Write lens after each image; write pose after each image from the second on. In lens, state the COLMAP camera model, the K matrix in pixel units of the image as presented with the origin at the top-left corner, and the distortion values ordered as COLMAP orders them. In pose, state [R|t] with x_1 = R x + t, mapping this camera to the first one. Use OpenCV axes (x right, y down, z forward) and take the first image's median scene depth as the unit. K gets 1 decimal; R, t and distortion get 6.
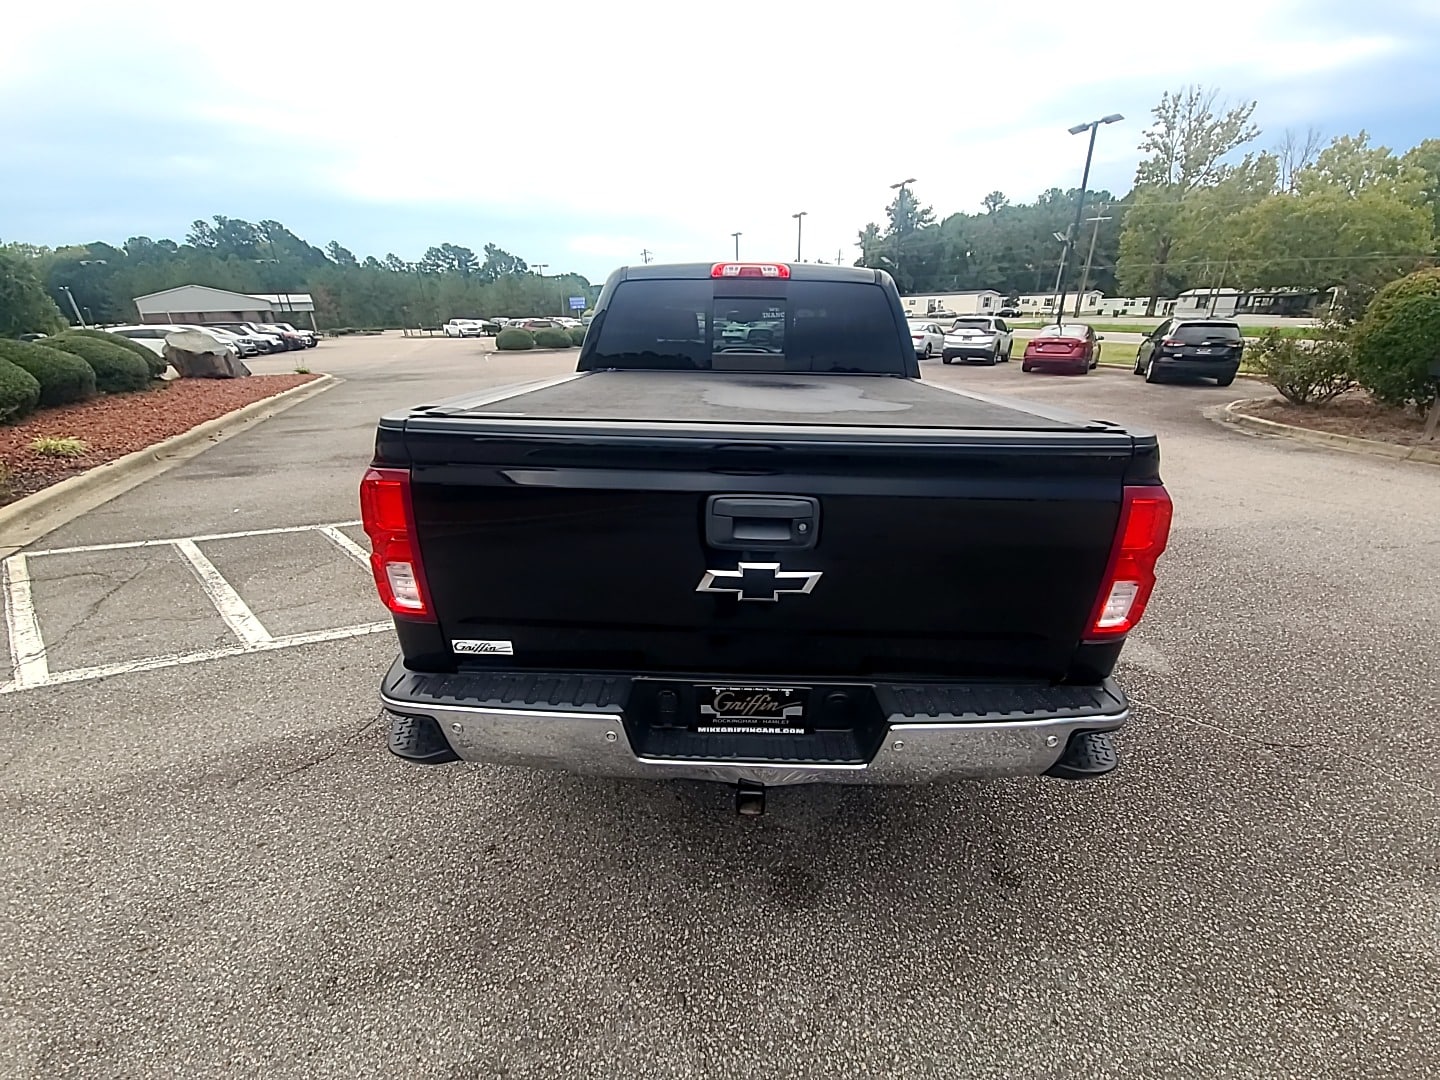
lens RADIAL K [[578.1, 0, 723.1], [0, 578.1, 546.3], [0, 0, 1]] dist [0.027096, -0.021218]
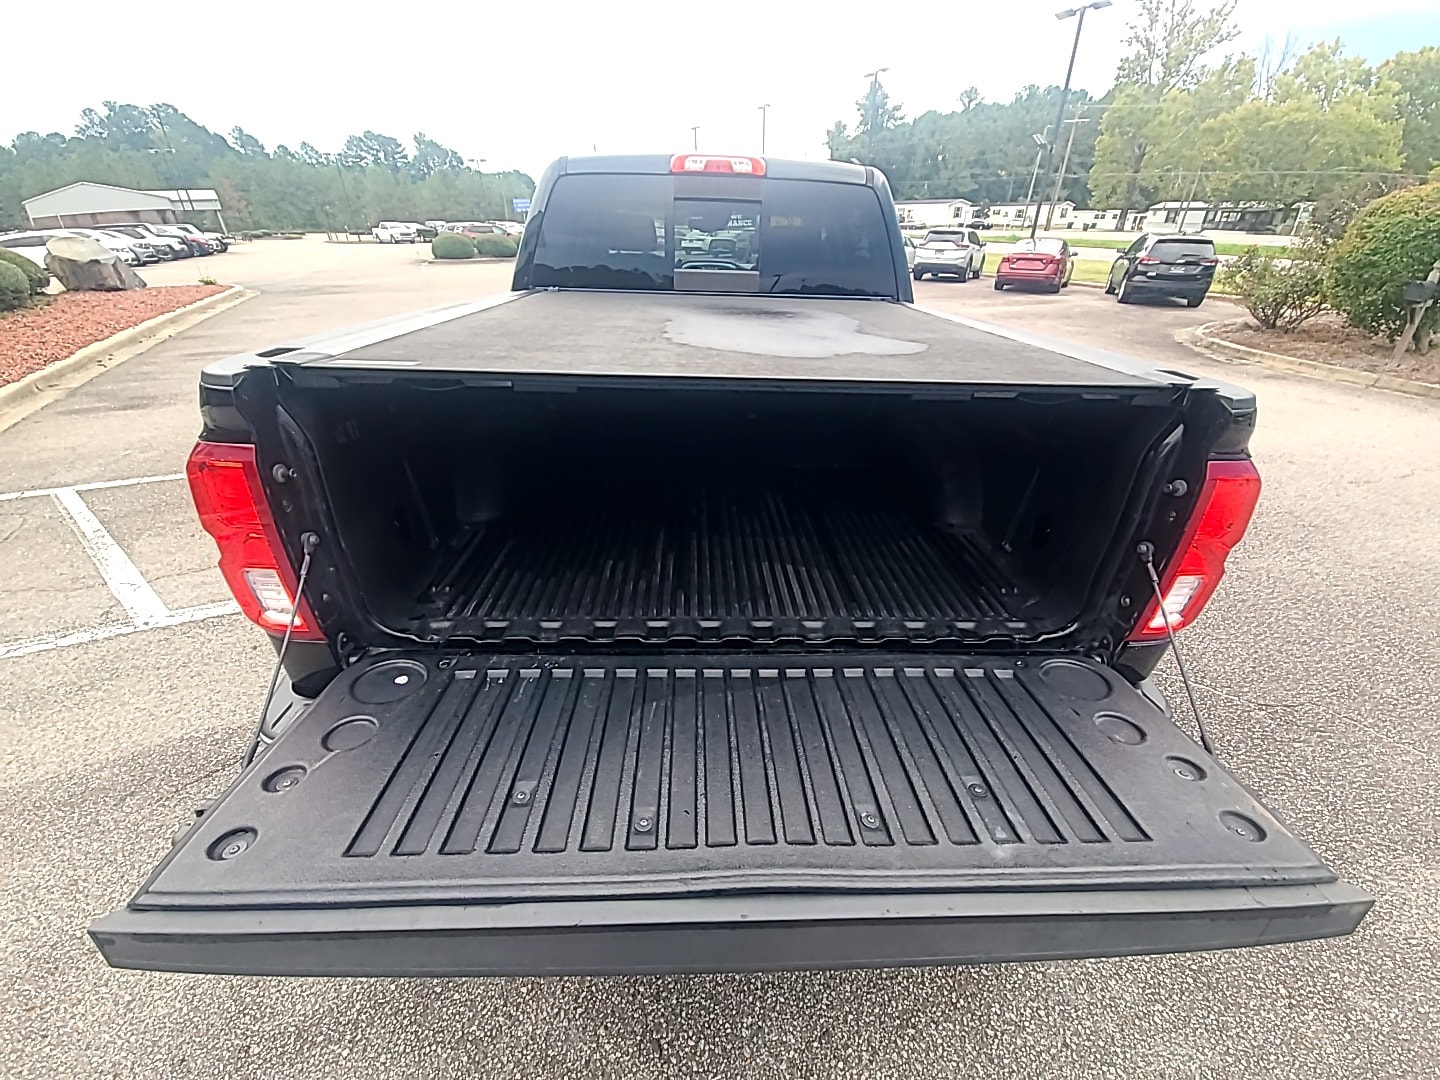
lens RADIAL K [[575.1, 0, 723.9], [0, 575.1, 549.4], [0, 0, 1]] dist [0.039100, -0.025759]
pose [[0.997904, -0.017712, 0.062237, -0.006616], [0.009294, 0.991067, 0.133040, -0.046068], [-0.064038, -0.132182, 0.989155, 0.119966]]
